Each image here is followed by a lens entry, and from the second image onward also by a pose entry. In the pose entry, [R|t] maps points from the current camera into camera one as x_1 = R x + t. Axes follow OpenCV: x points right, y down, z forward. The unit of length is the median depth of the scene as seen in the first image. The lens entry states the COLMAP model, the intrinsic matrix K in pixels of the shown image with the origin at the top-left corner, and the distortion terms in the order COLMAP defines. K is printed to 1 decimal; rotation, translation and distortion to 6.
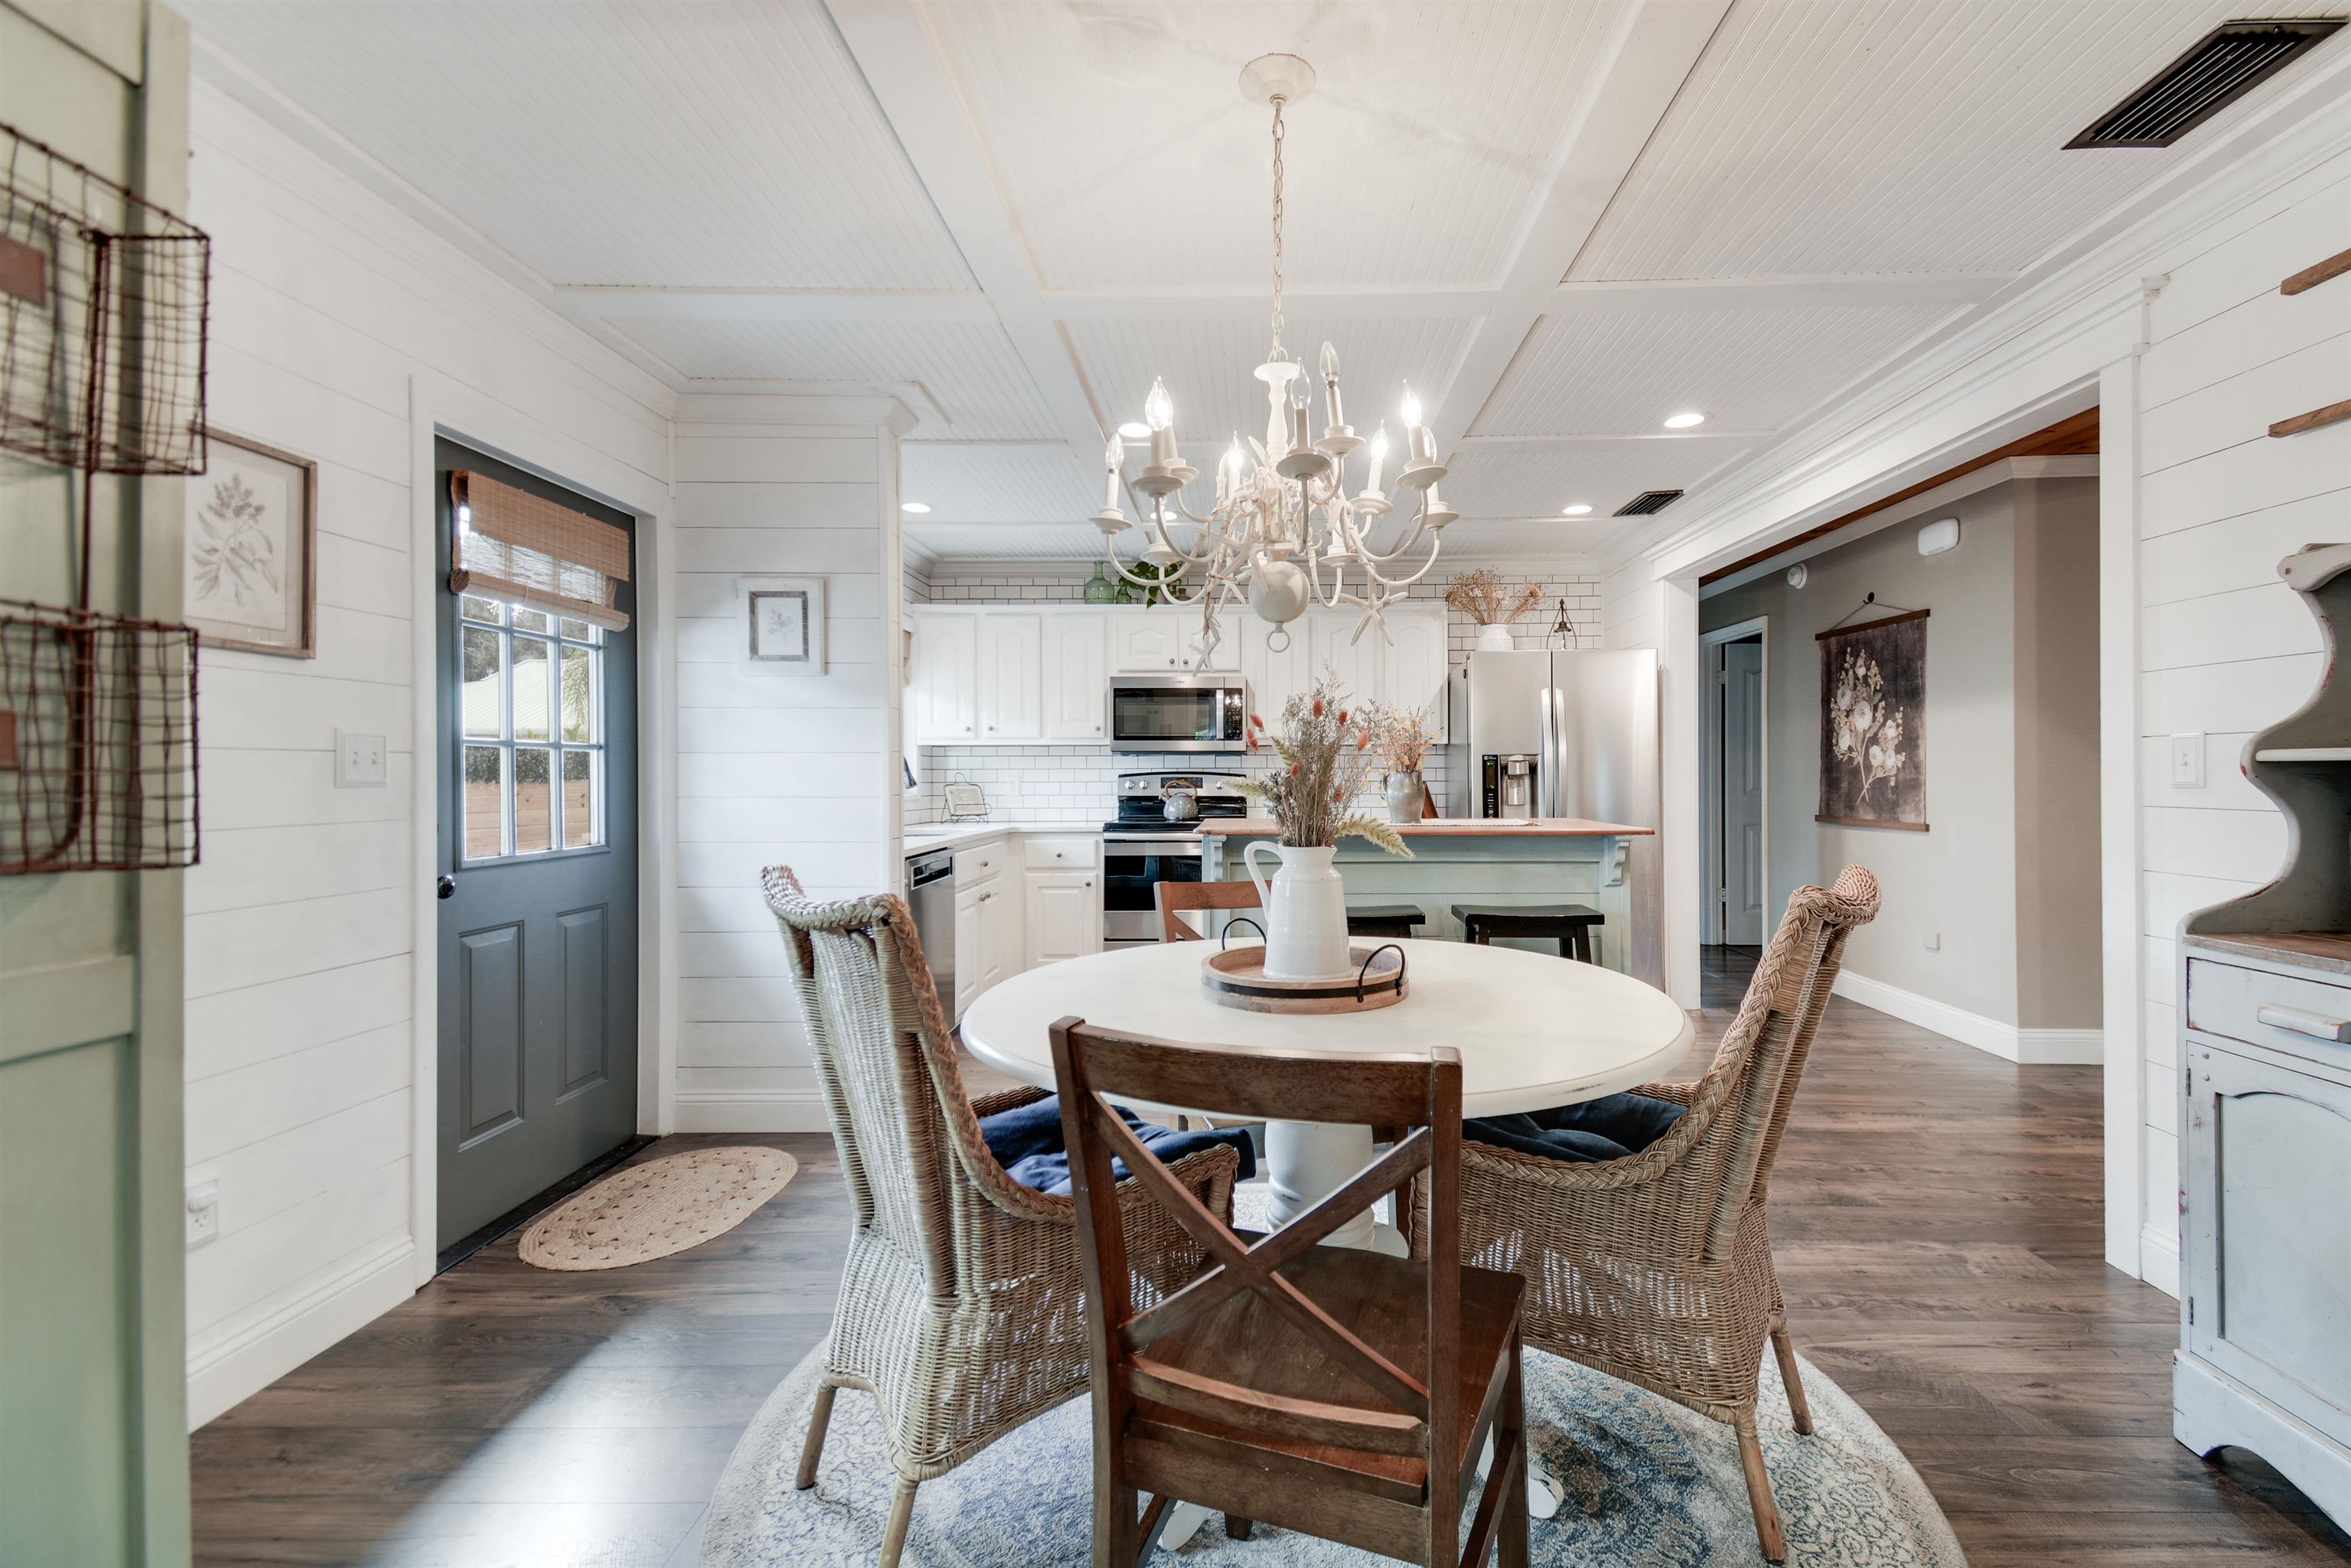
lens RADIAL K [[1093.9, 0, 1175.5], [0, 1093.9, 784.0], [0, 0, 1]] dist [-0.000580, -0.000092]
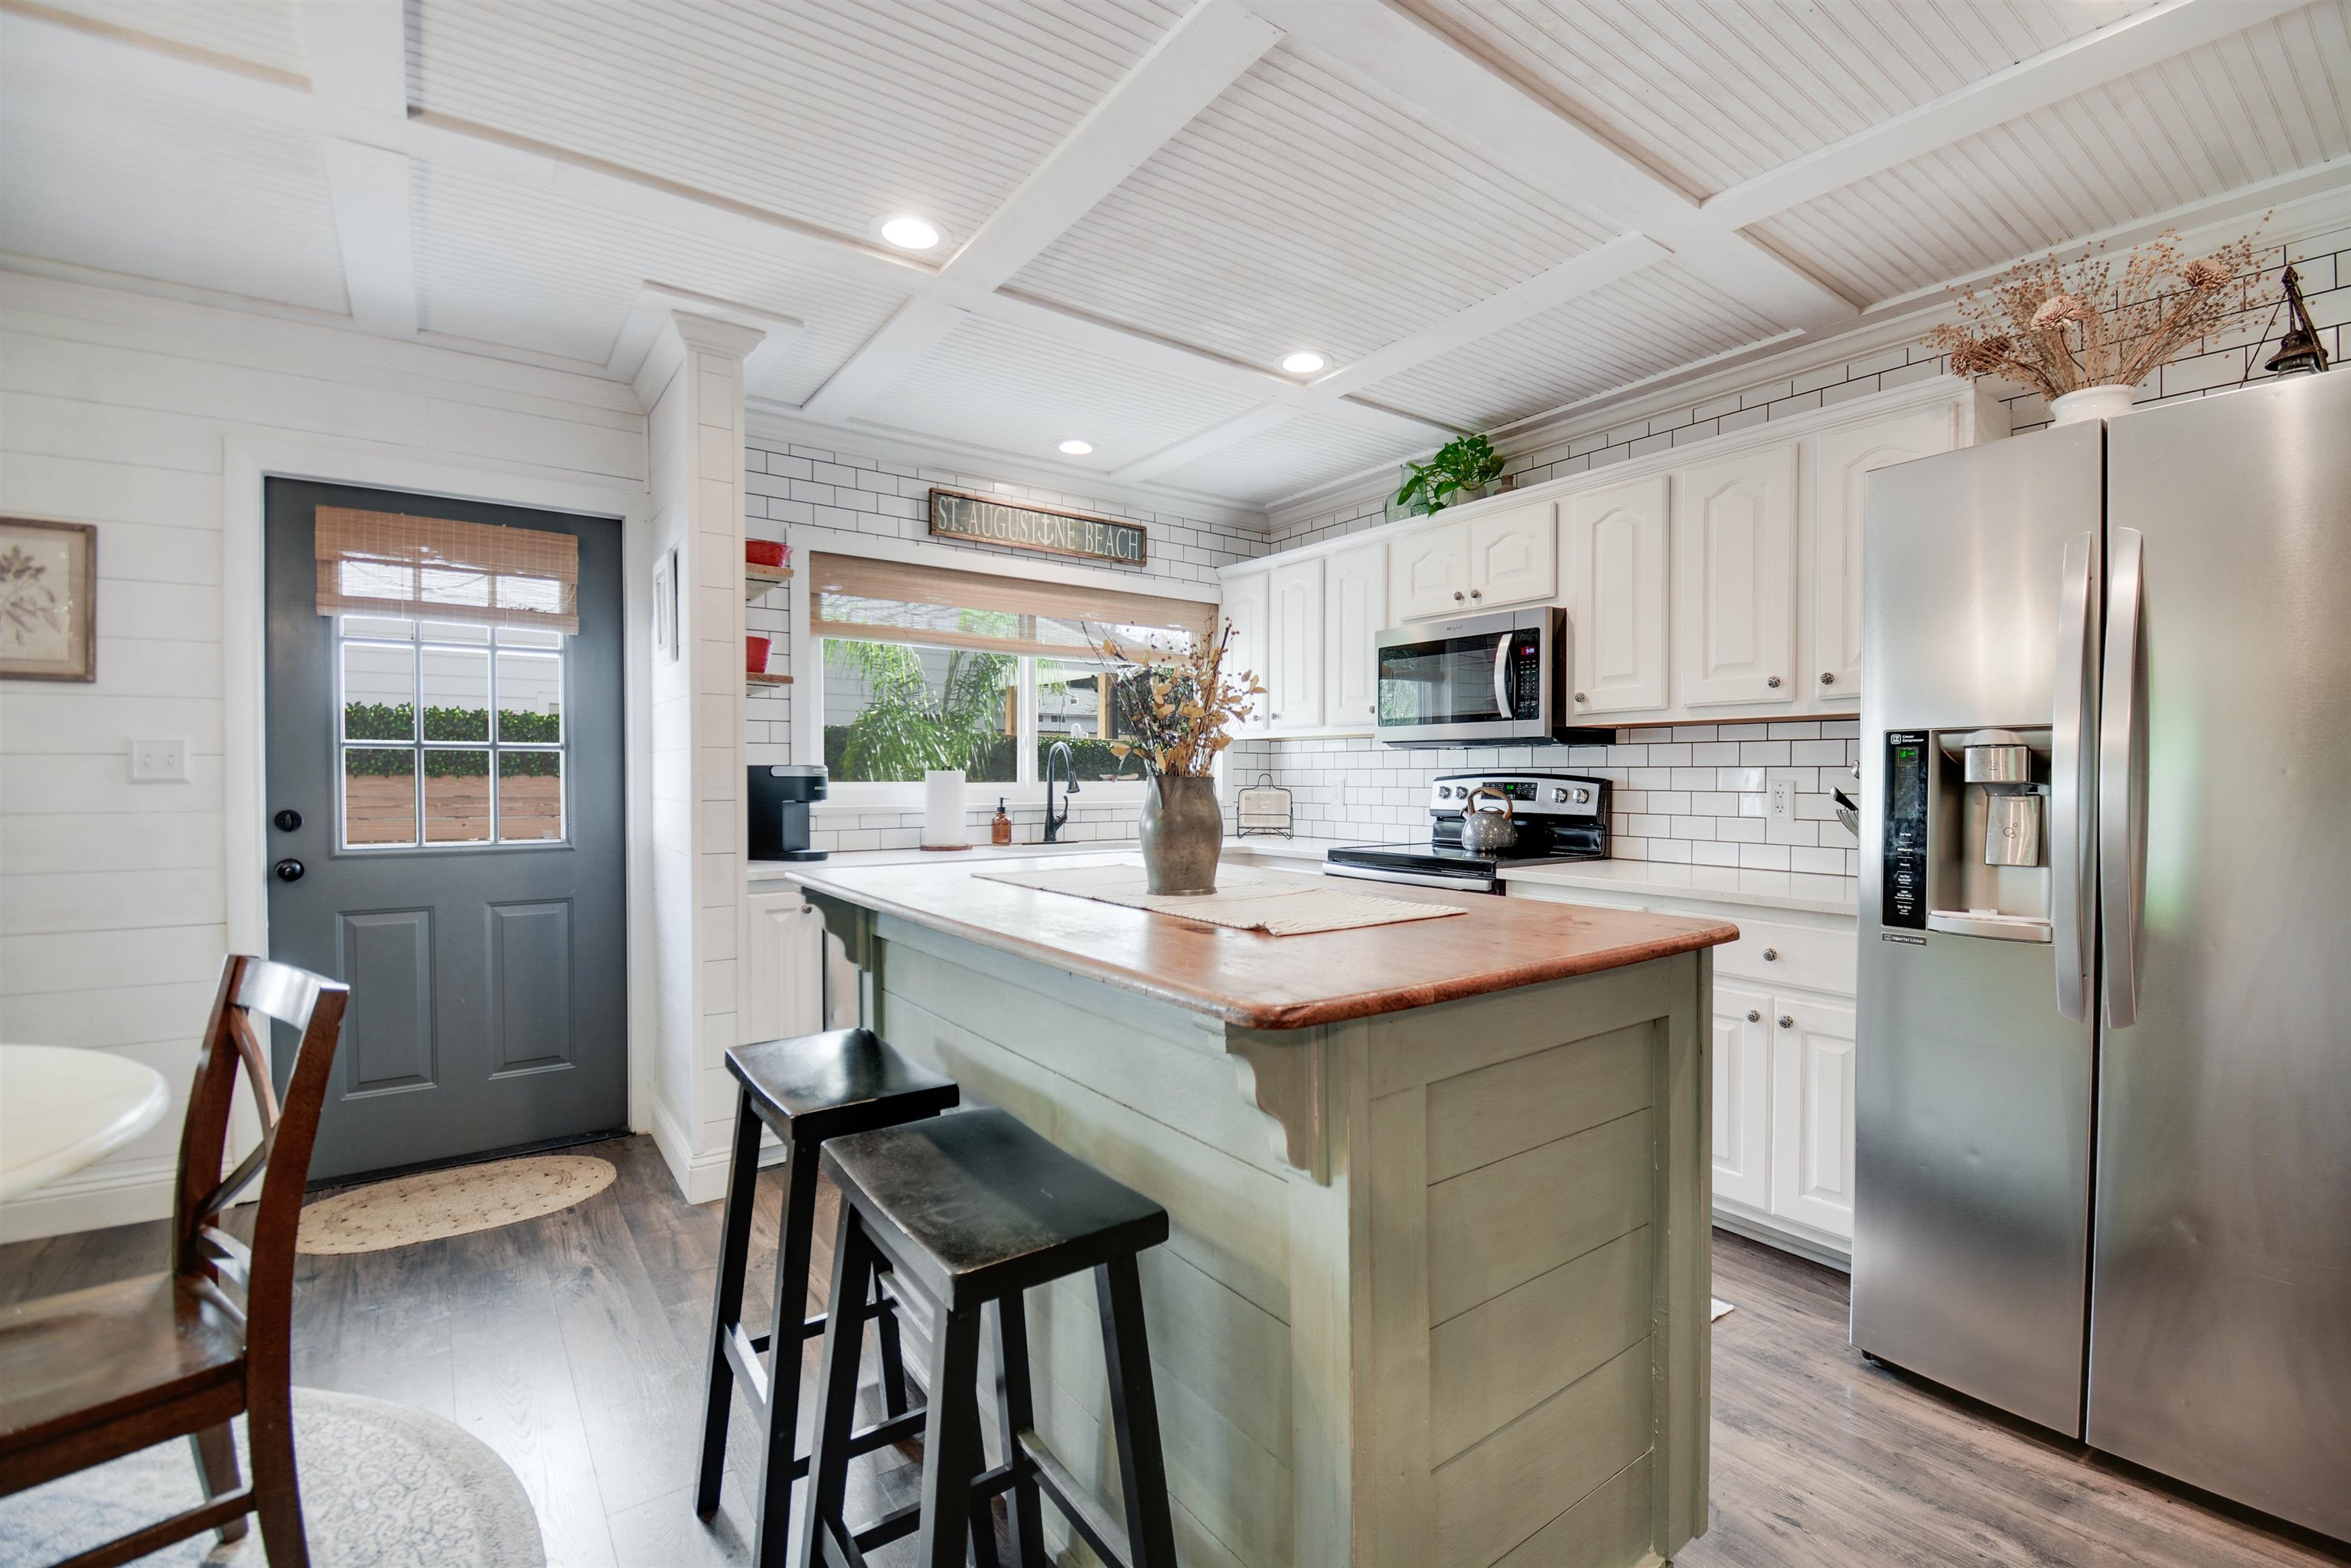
lens RADIAL K [[1024.0, 0, 1252.0], [0, 1024.0, 801.1], [0, 0, 1]] dist [0.028621, -0.025370]
pose [[0.625830, 0.022500, -0.779635, 0.739382], [-0.010422, 0.999736, 0.020485, -0.011295], [0.779890, -0.004695, 0.625899, 1.004065]]
